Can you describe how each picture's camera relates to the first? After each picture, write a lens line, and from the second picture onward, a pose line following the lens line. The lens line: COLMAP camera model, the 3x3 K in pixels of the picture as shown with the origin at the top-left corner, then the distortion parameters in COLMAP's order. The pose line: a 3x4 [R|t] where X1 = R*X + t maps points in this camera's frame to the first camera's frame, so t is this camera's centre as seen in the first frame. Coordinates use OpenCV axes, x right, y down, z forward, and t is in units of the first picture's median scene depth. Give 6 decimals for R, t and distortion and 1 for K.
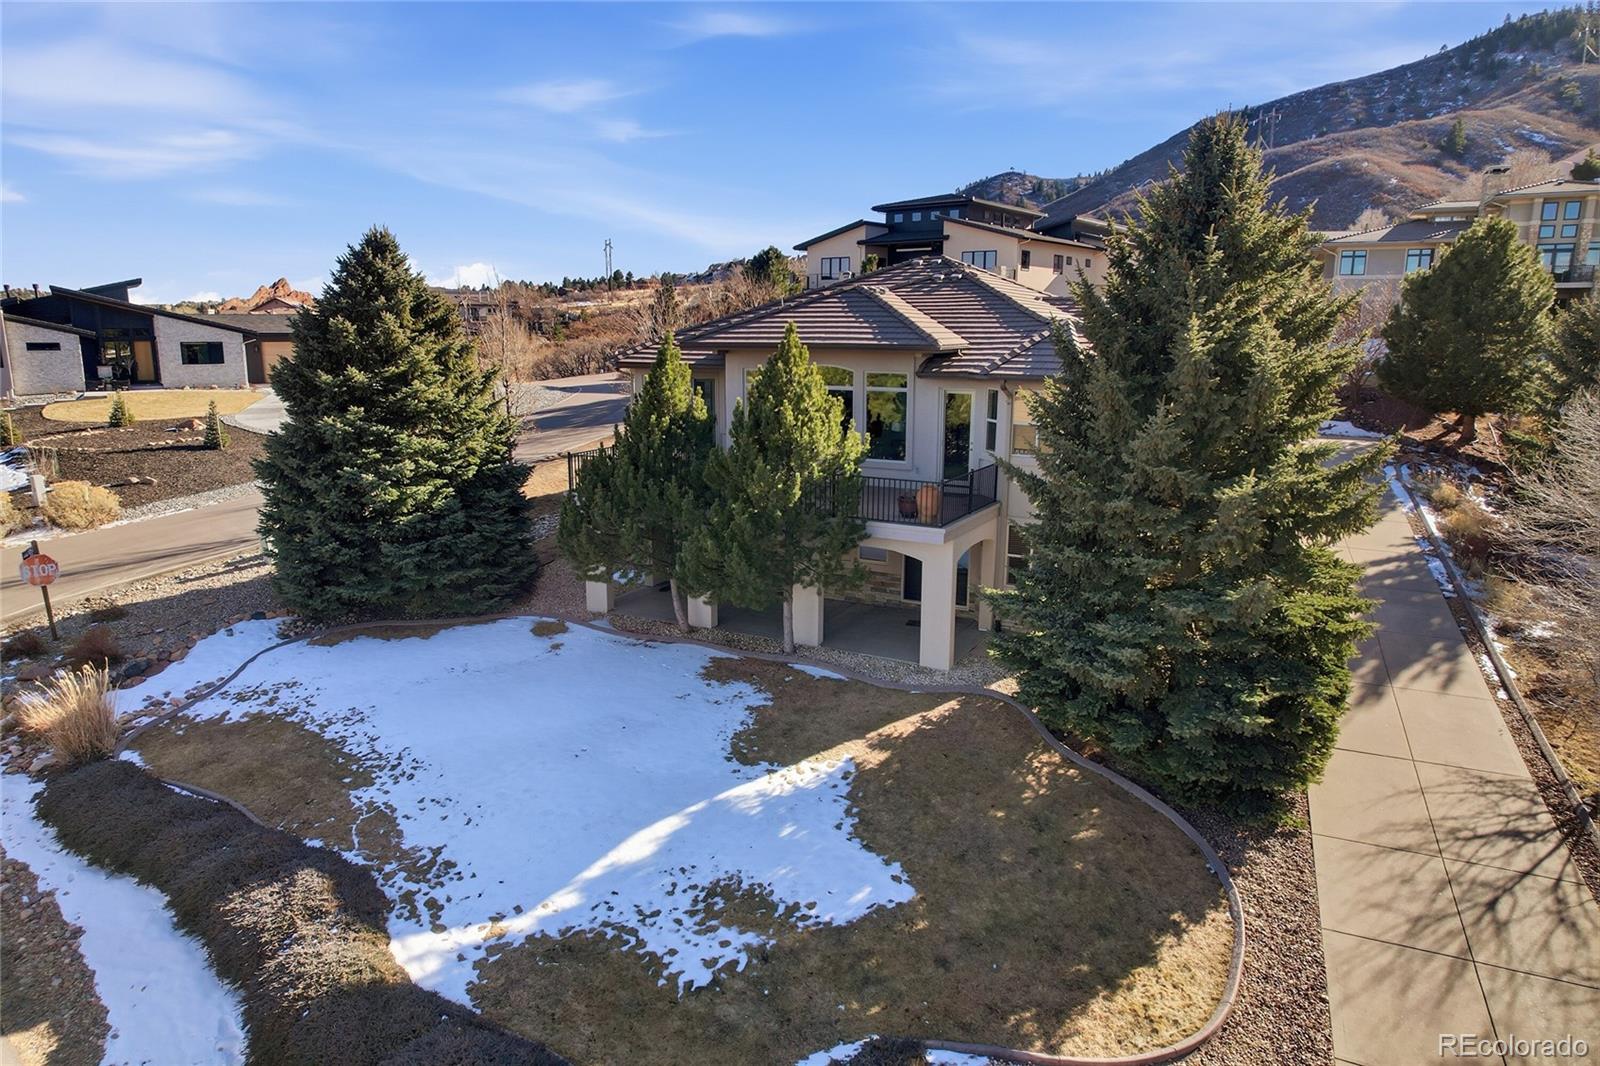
lens RADIAL K [[1021.6, 0, 799.8], [0, 1021.6, 528.7], [0, 0, 1]] dist [-0.077682, 0.067917]
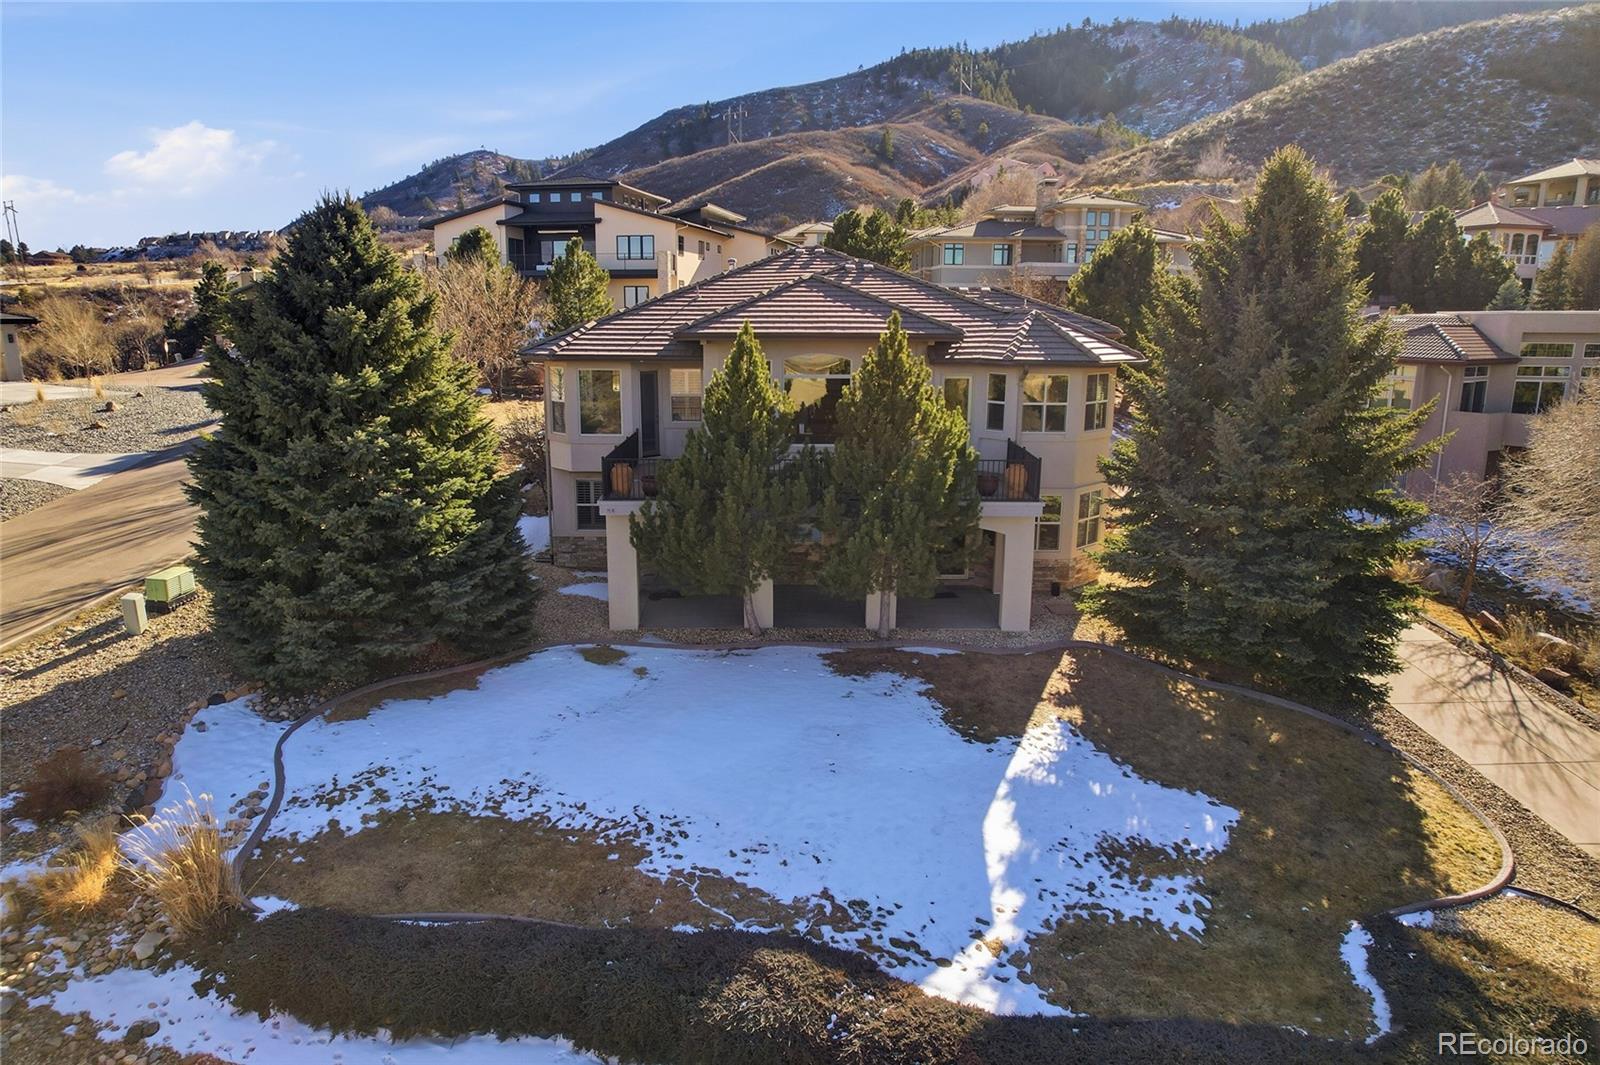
lens RADIAL K [[1021.6, 0, 797.7], [0, 1021.6, 525.7], [0, 0, 1]] dist [-0.077682, 0.067917]
pose [[0.878887, -0.097506, 0.466959, -0.588911], [0.090669, 0.995188, 0.037153, -0.038375], [-0.468335, 0.009686, 0.883498, 0.149067]]
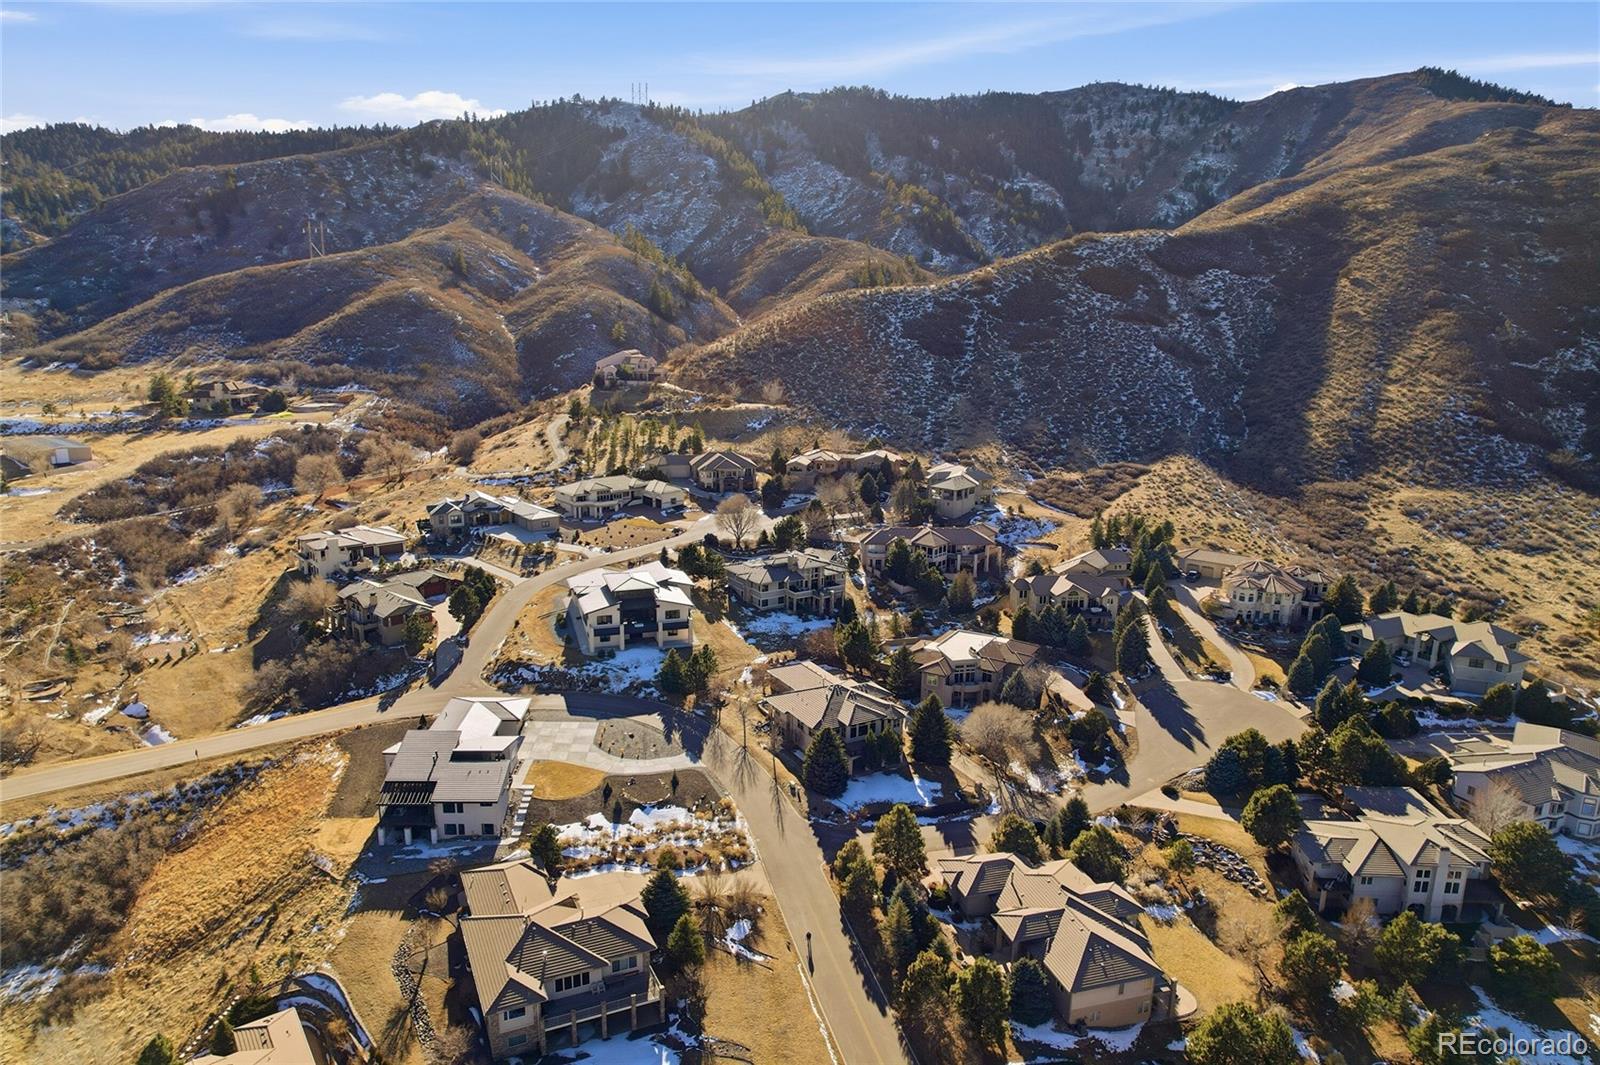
lens RADIAL K [[1021.6, 0, 801.1], [0, 1021.6, 533.1], [0, 0, 1]] dist [-0.077682, 0.067917]
pose [[0.529681, -0.185823, 0.827592, -6.094488], [0.147891, 0.980994, 0.125613, -2.548986], [-0.835204, 0.055859, 0.547096, -2.529204]]
